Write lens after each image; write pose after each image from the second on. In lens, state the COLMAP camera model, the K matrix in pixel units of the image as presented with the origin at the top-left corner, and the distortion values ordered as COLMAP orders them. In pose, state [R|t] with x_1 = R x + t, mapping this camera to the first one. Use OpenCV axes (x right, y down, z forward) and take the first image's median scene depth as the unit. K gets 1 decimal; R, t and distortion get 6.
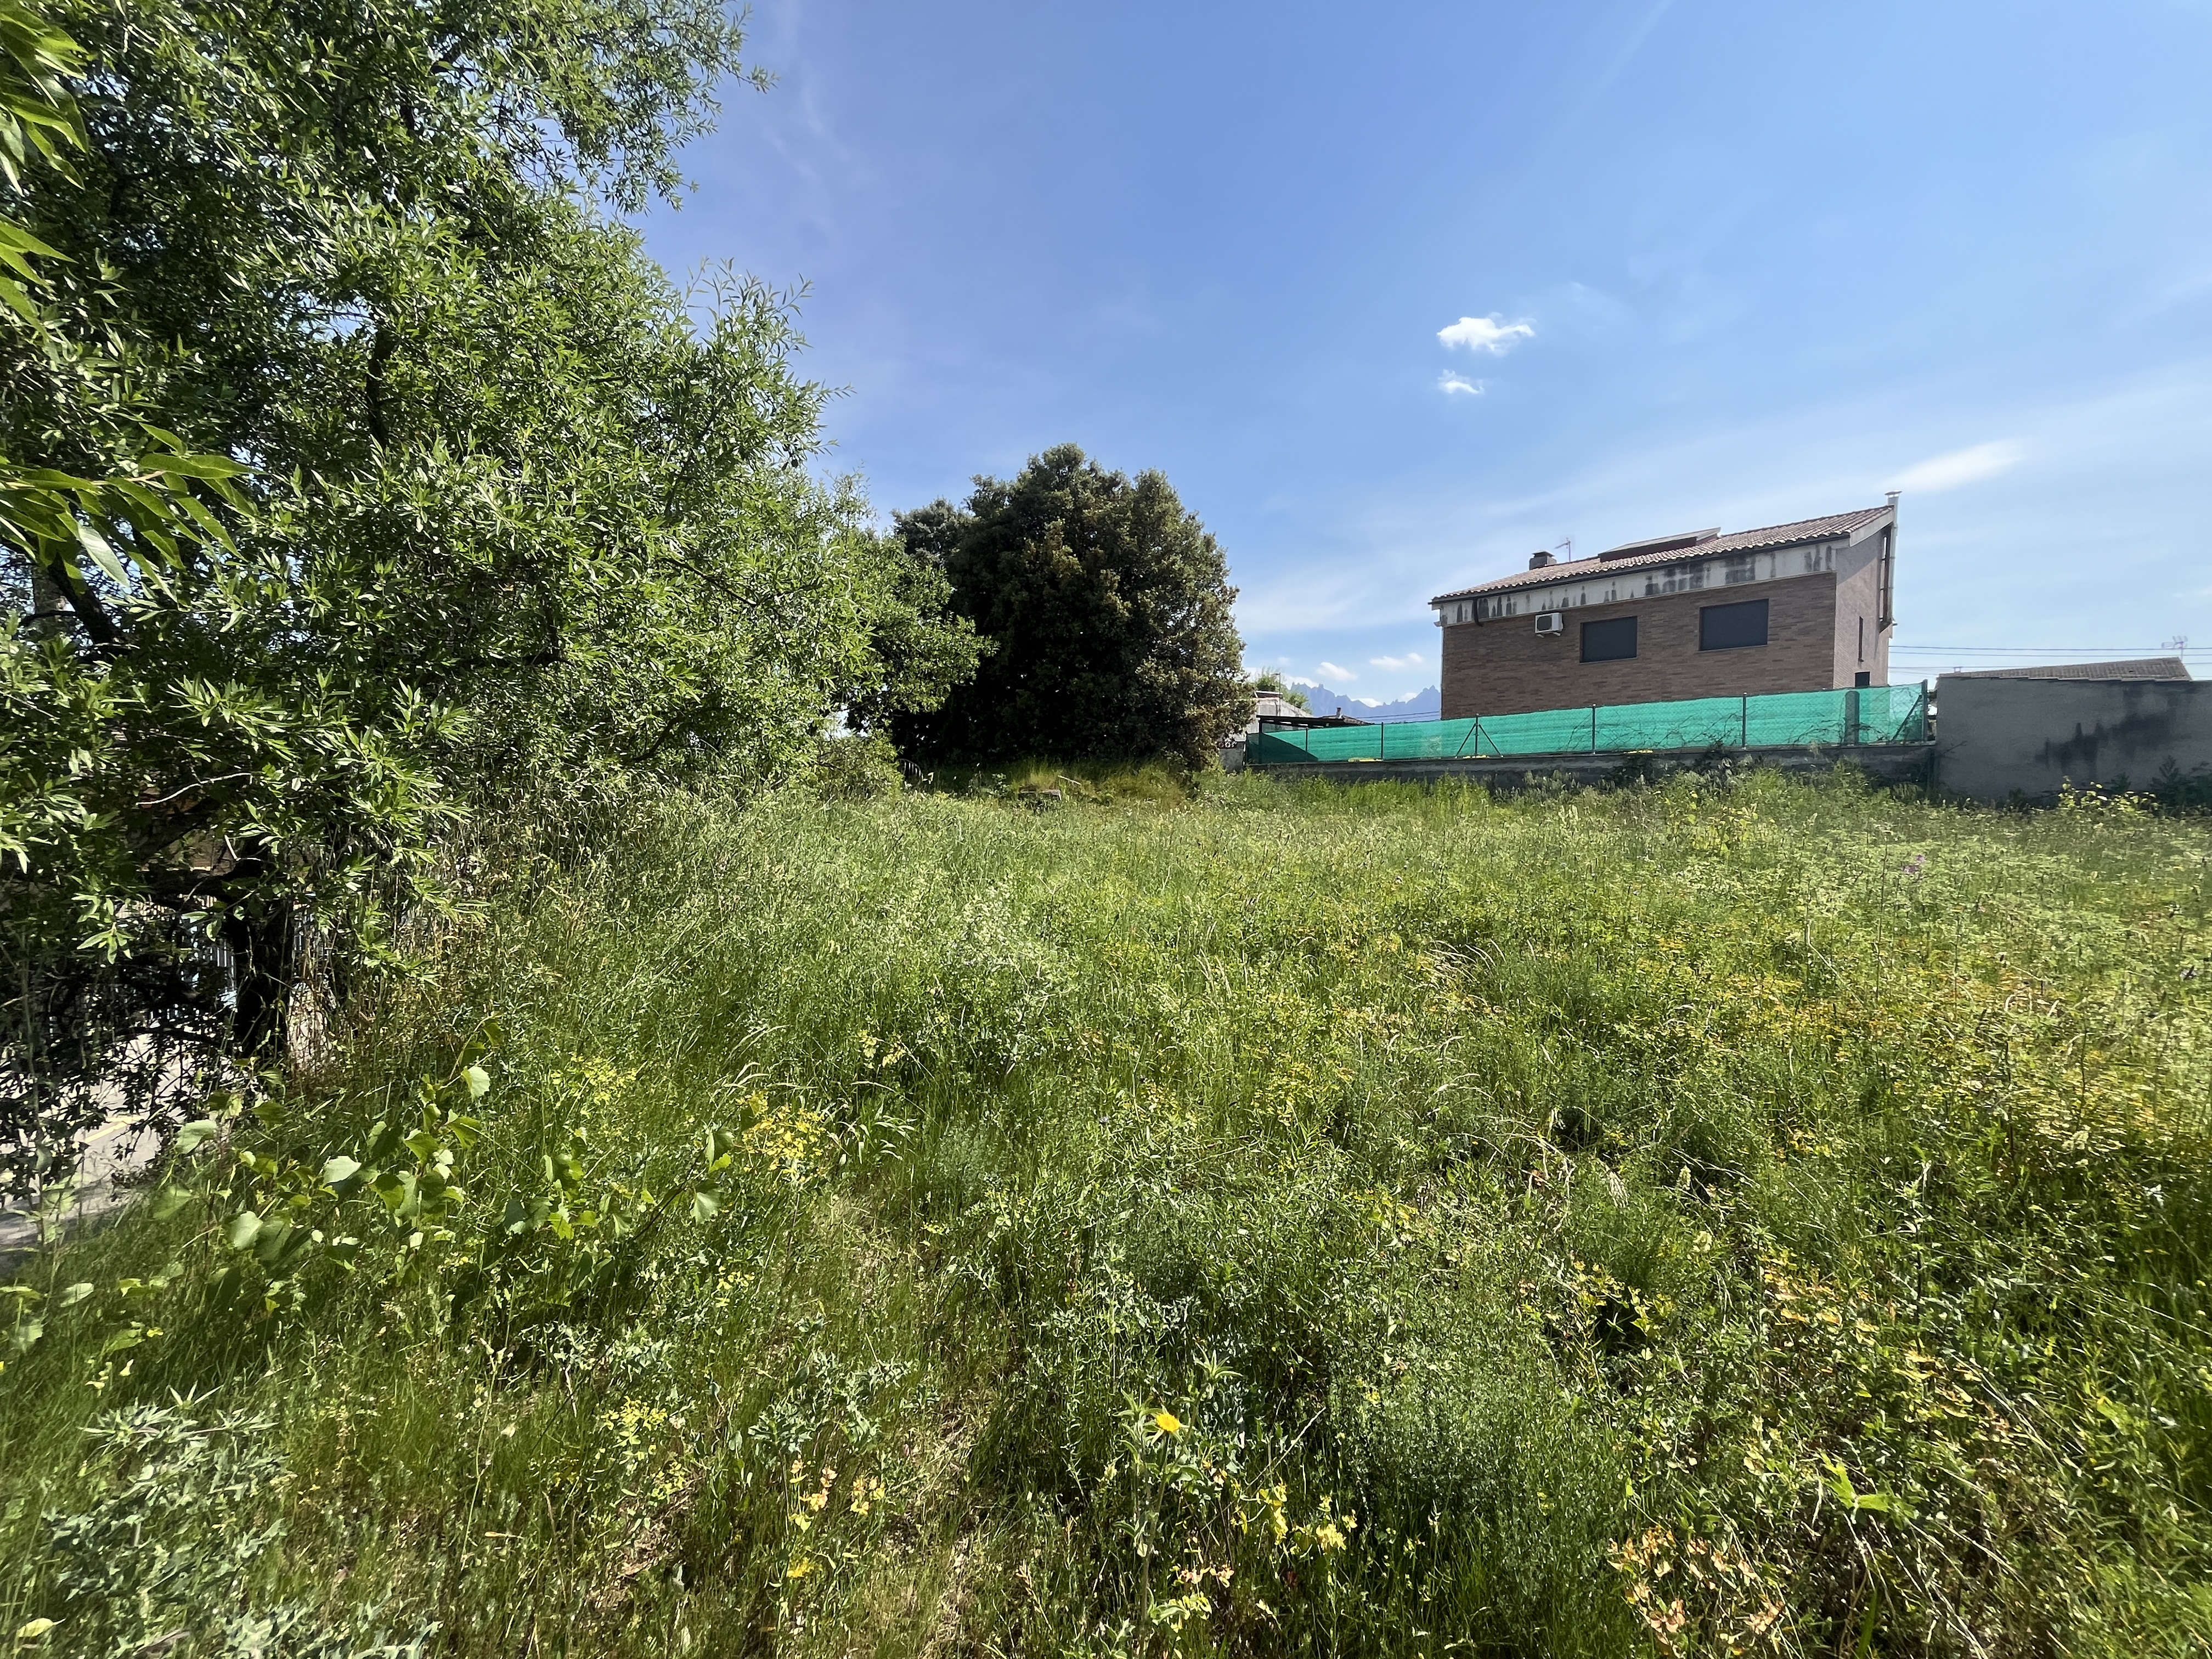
lens RADIAL K [[898.0, 0, 1096.3], [0, 898.0, 826.2], [0, 0, 1]] dist [-0.002656, 0.000399]
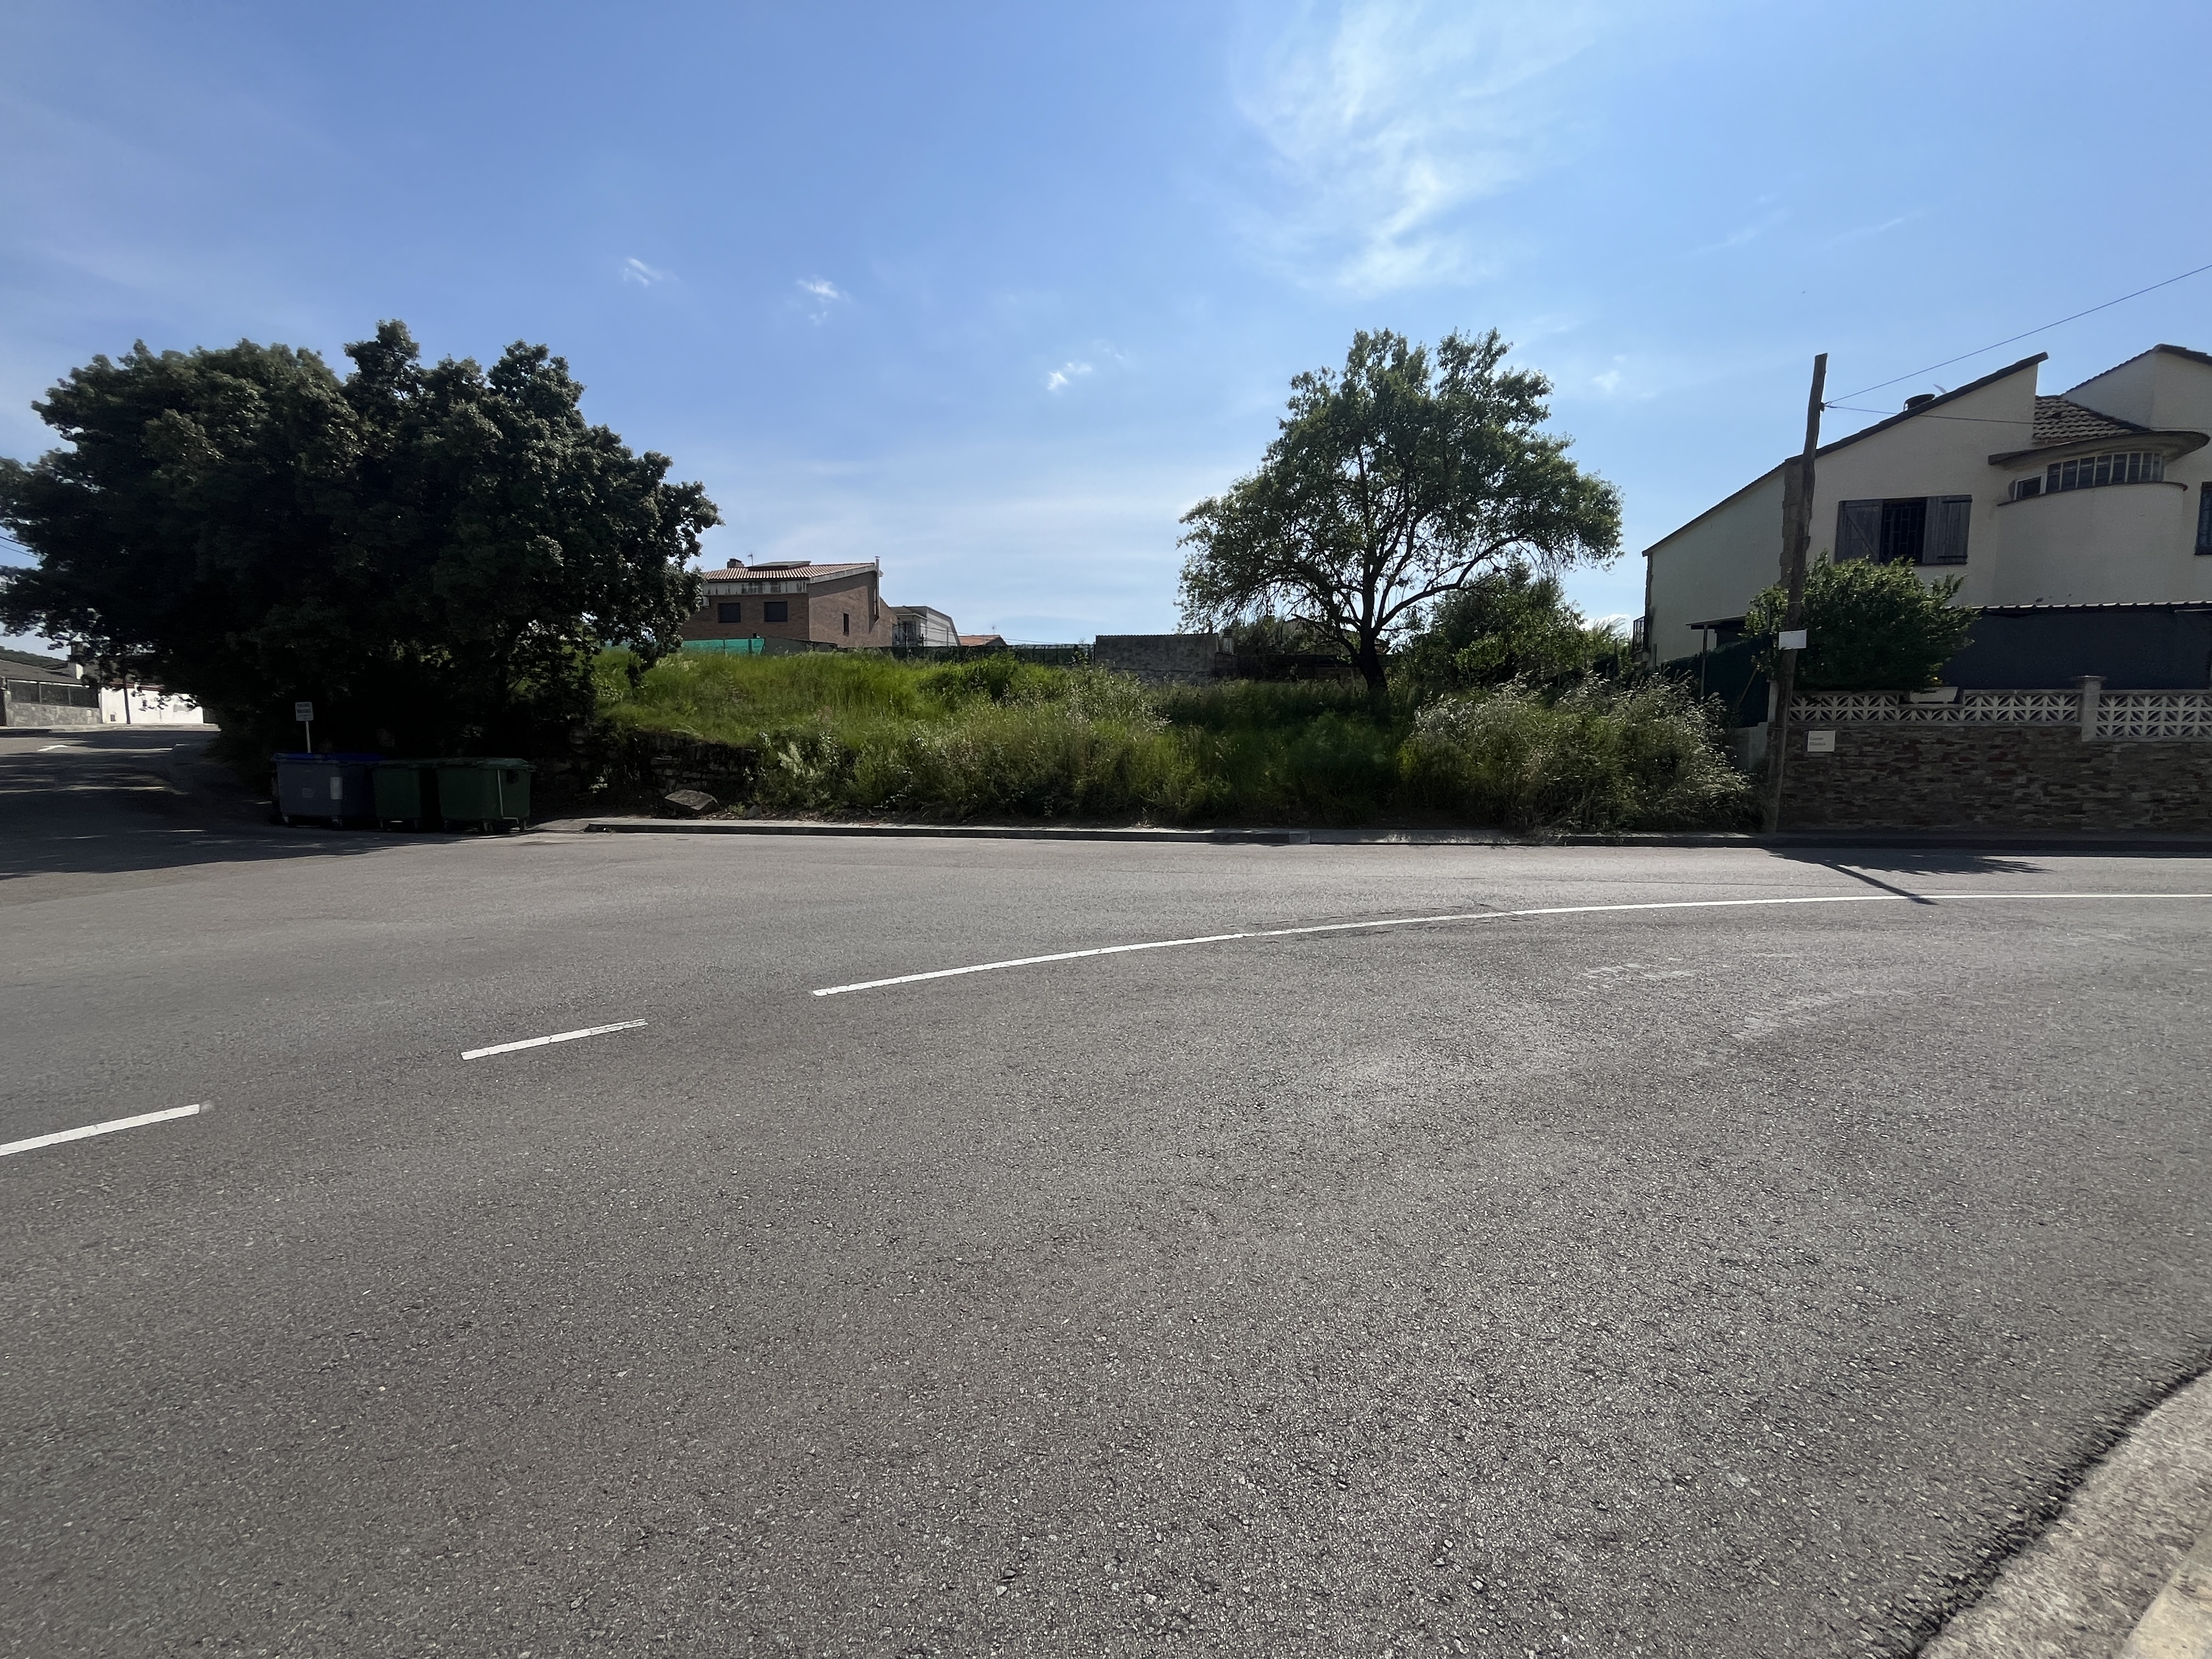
lens RADIAL K [[898.0, 0, 1089.5], [0, 898.0, 837.7], [0, 0, 1]] dist [-0.002656, 0.000399]
pose [[0.819758, -0.051260, 0.570412, 0.050682], [0.015451, 0.997603, 0.067445, 0.203707], [-0.572502, -0.046475, 0.818585, -1.334430]]
